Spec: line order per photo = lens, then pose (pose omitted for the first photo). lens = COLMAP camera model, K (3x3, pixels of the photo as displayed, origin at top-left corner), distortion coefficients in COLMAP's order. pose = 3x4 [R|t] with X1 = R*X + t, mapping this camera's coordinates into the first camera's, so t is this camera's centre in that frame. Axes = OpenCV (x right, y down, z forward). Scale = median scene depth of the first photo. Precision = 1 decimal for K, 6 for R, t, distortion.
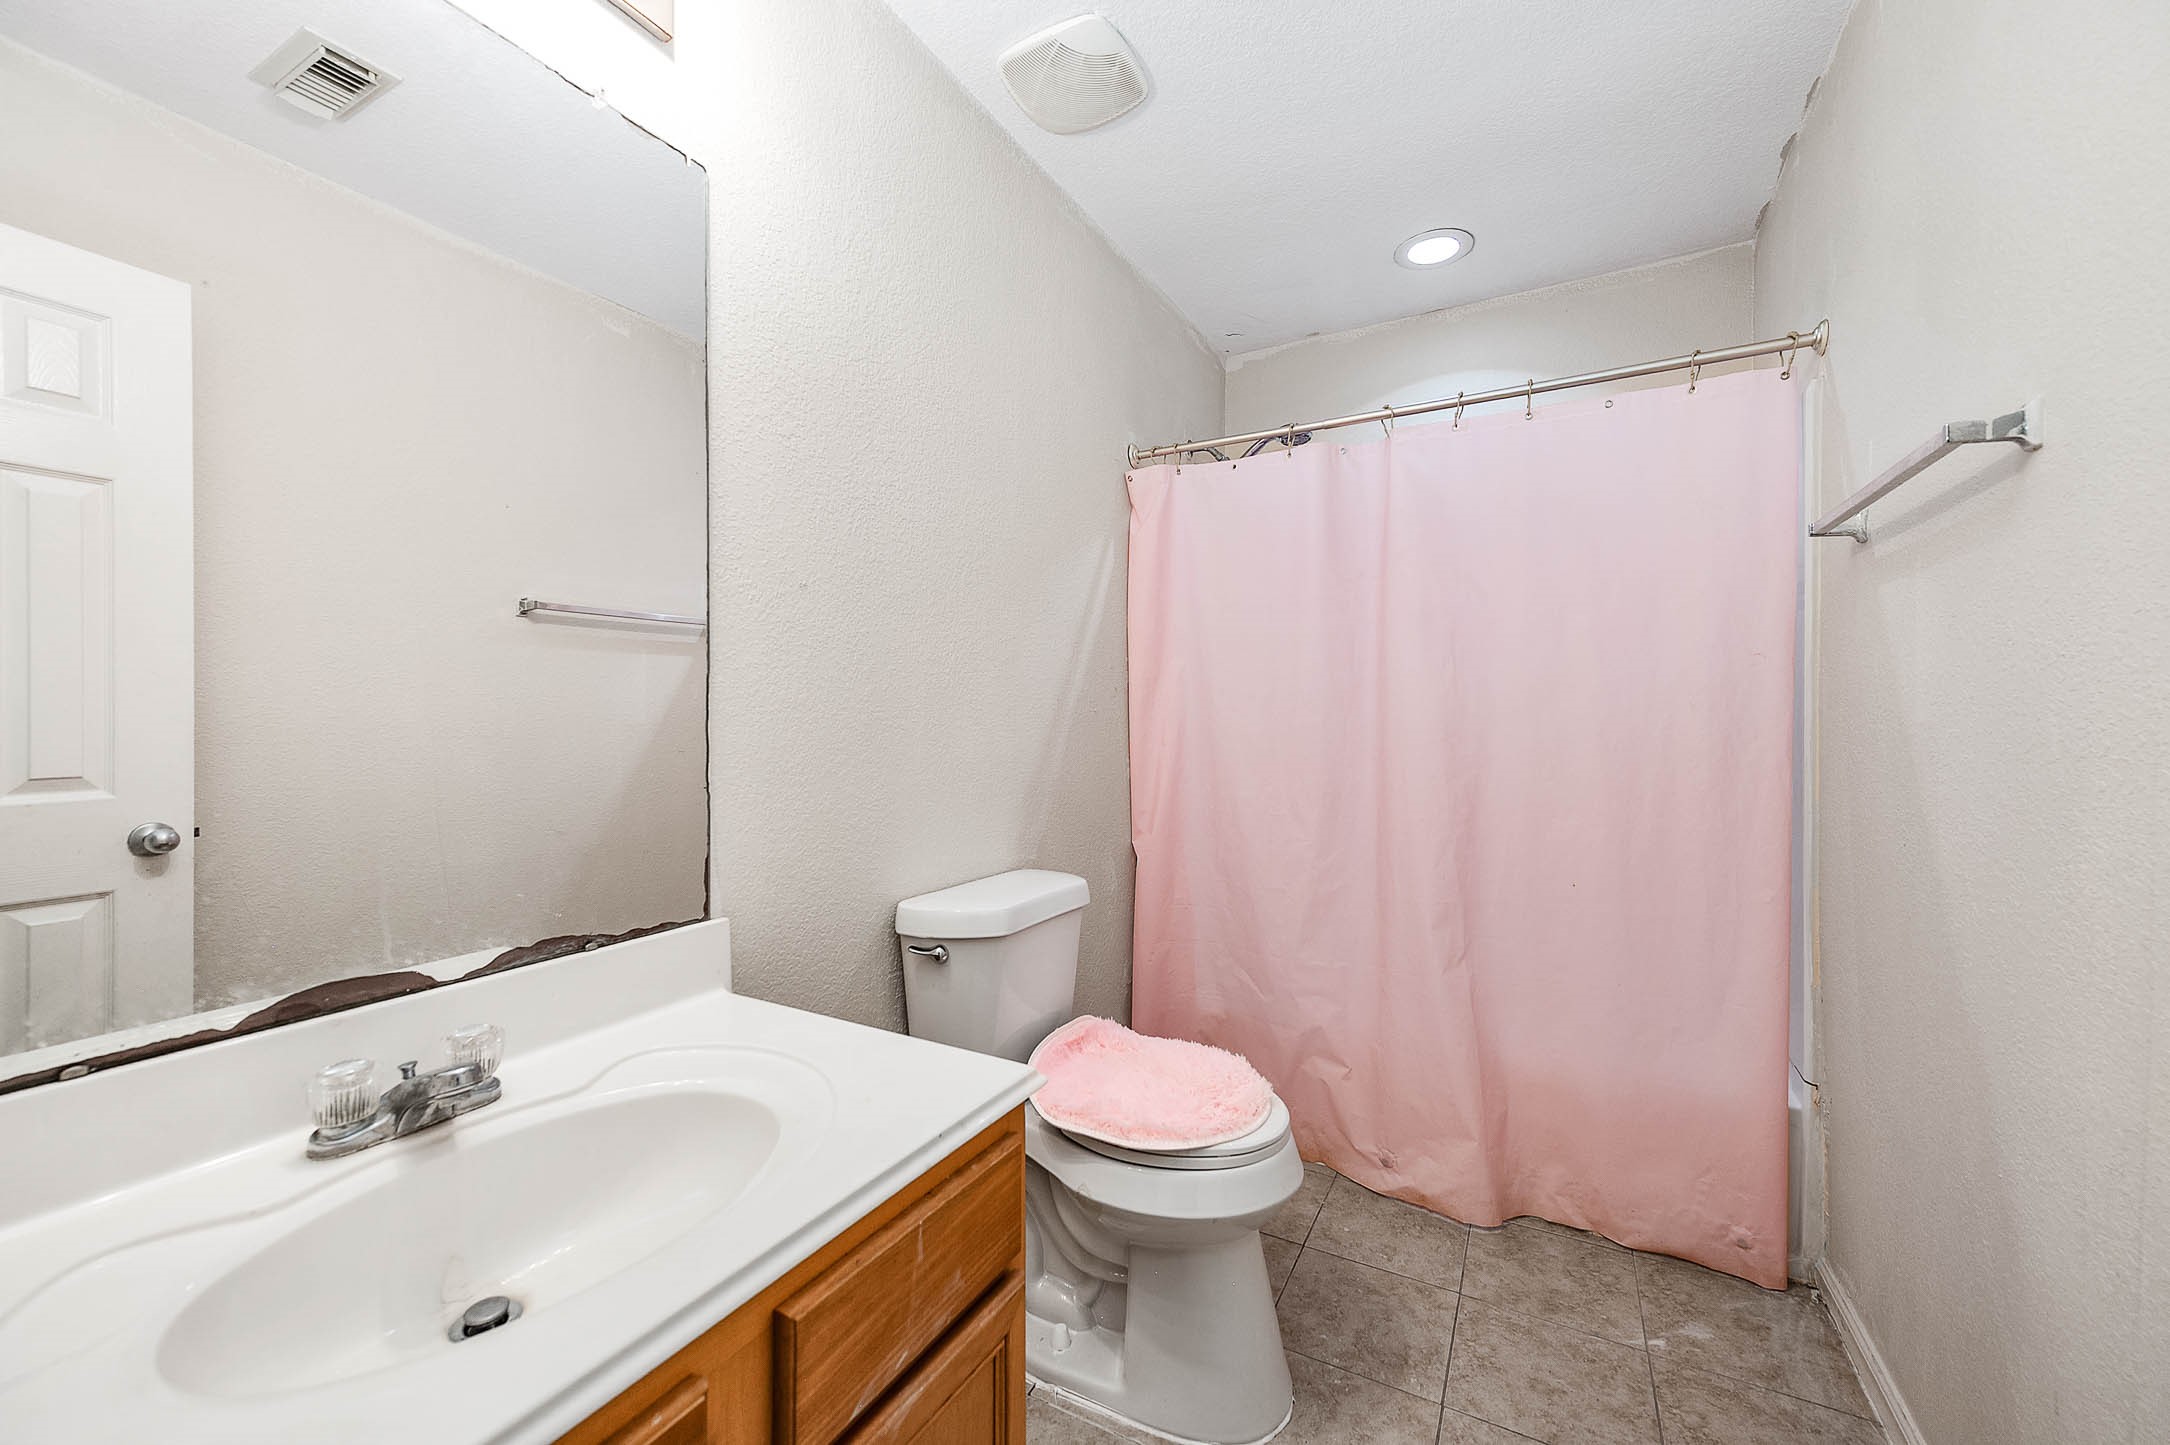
lens RADIAL K [[853.1, 0, 1085.0], [0, 853.1, 722.5], [0, 0, 1]] dist [0.017300, -0.000128]
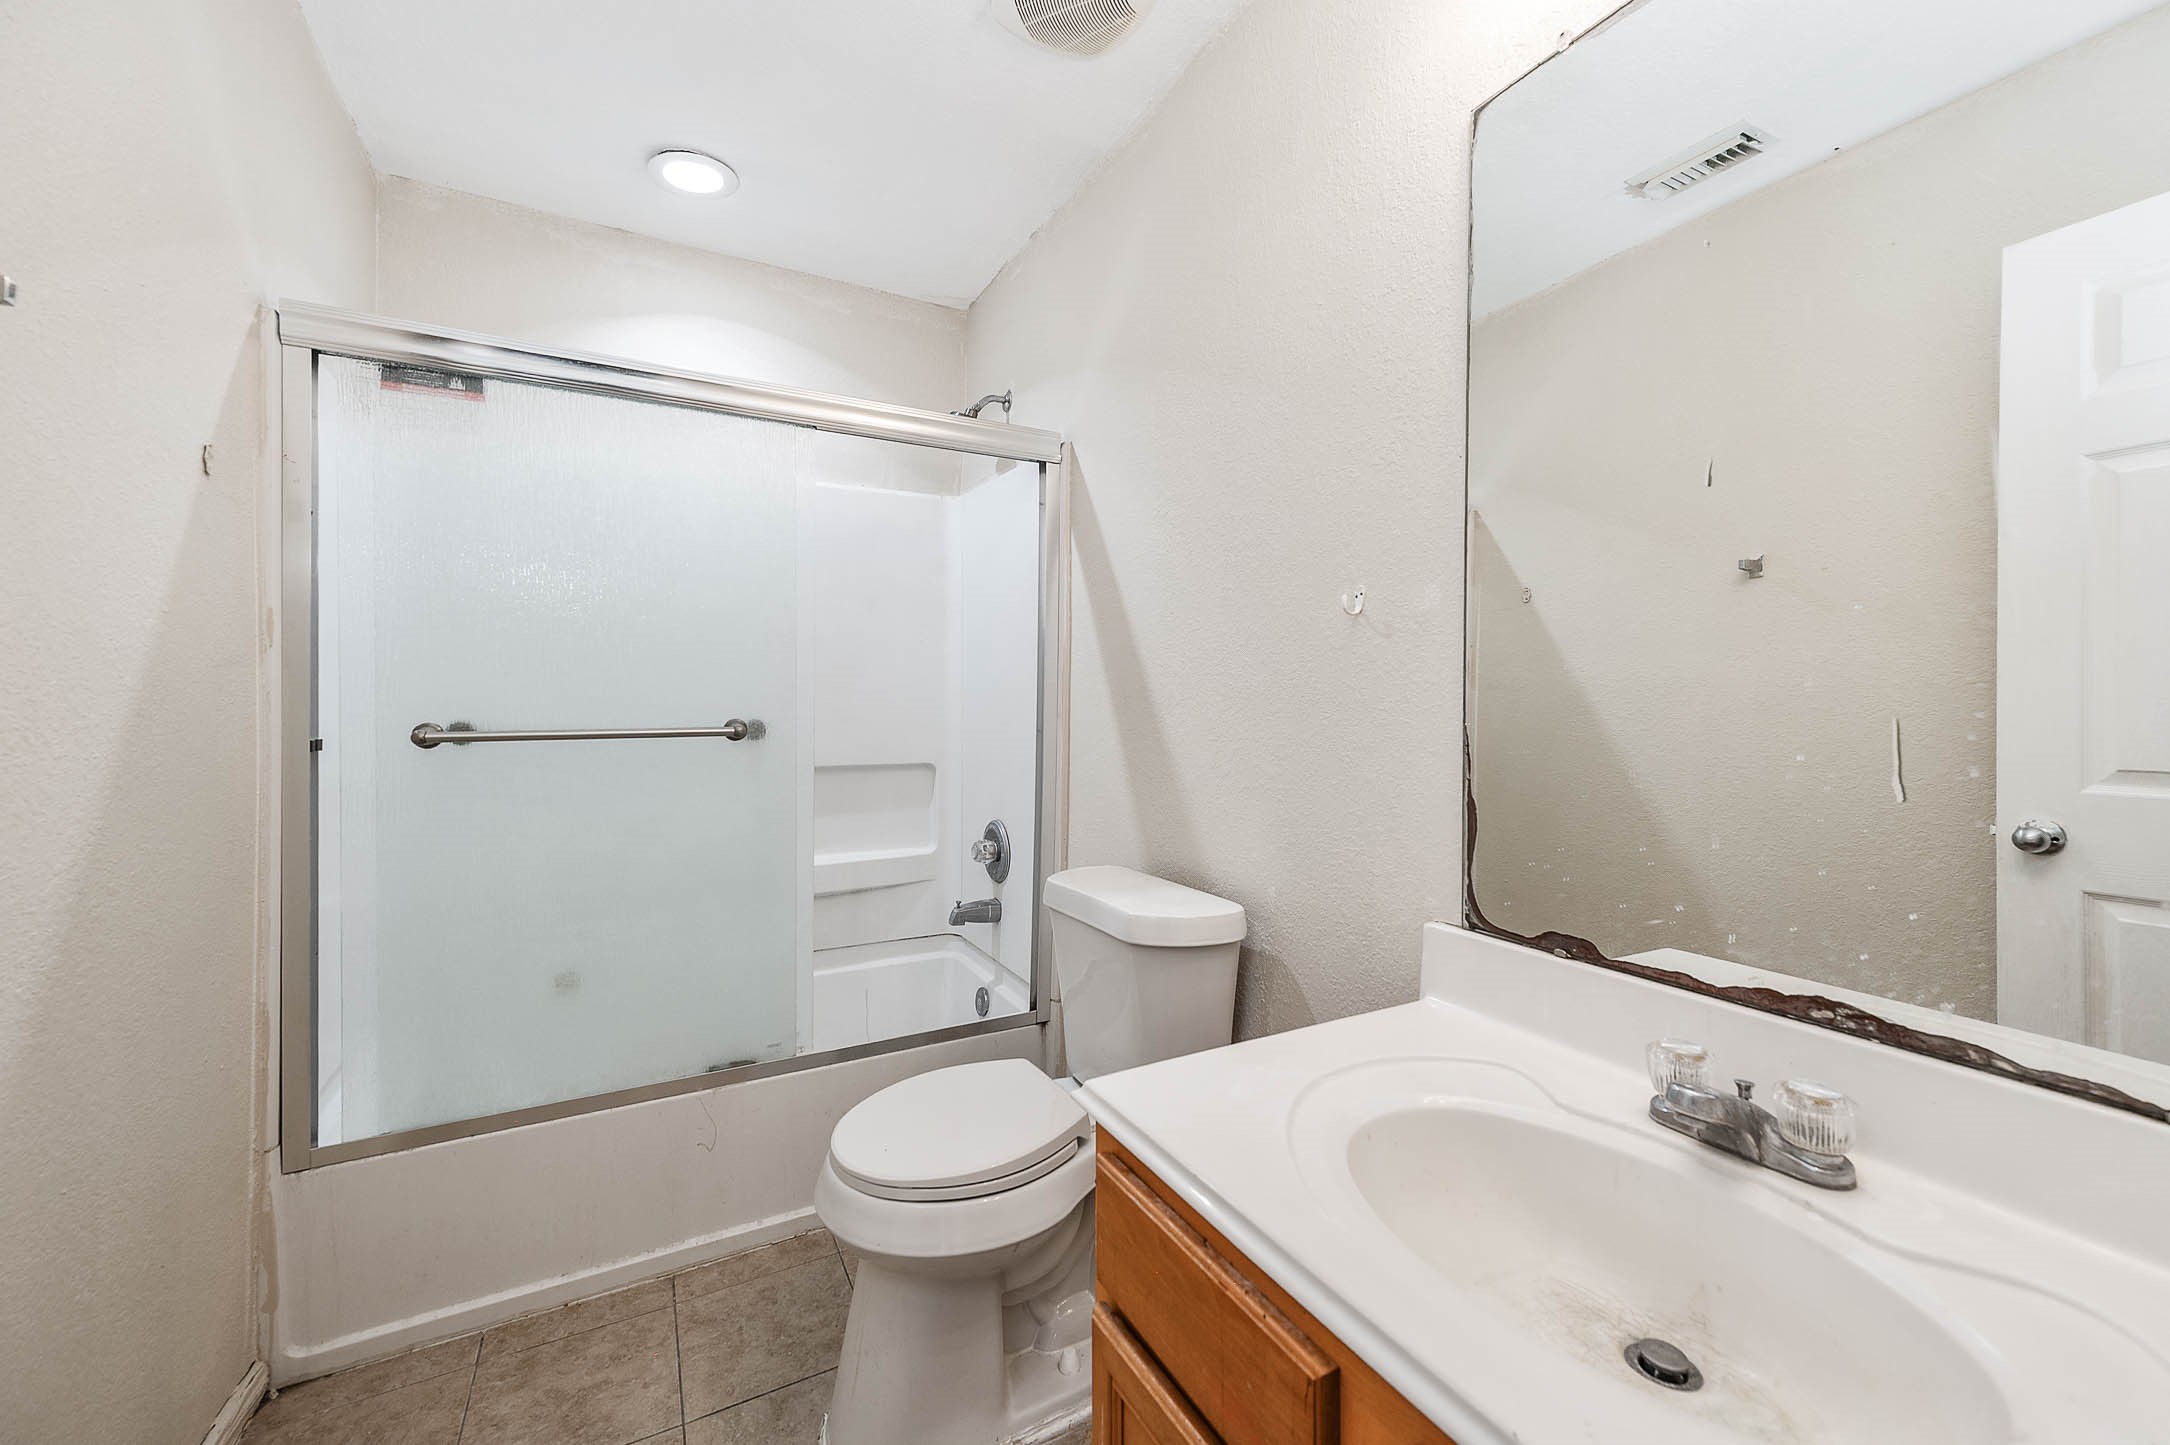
lens RADIAL K [[862.9, 0, 1088.5], [0, 862.9, 700.9], [0, 0, 1]] dist [0.018669, 0.000003]
pose [[-0.546270, -0.001100, -0.837608, 0.394295], [-0.005577, 0.999982, 0.002324, -0.006152], [0.837591, 0.005941, -0.546266, 0.976129]]
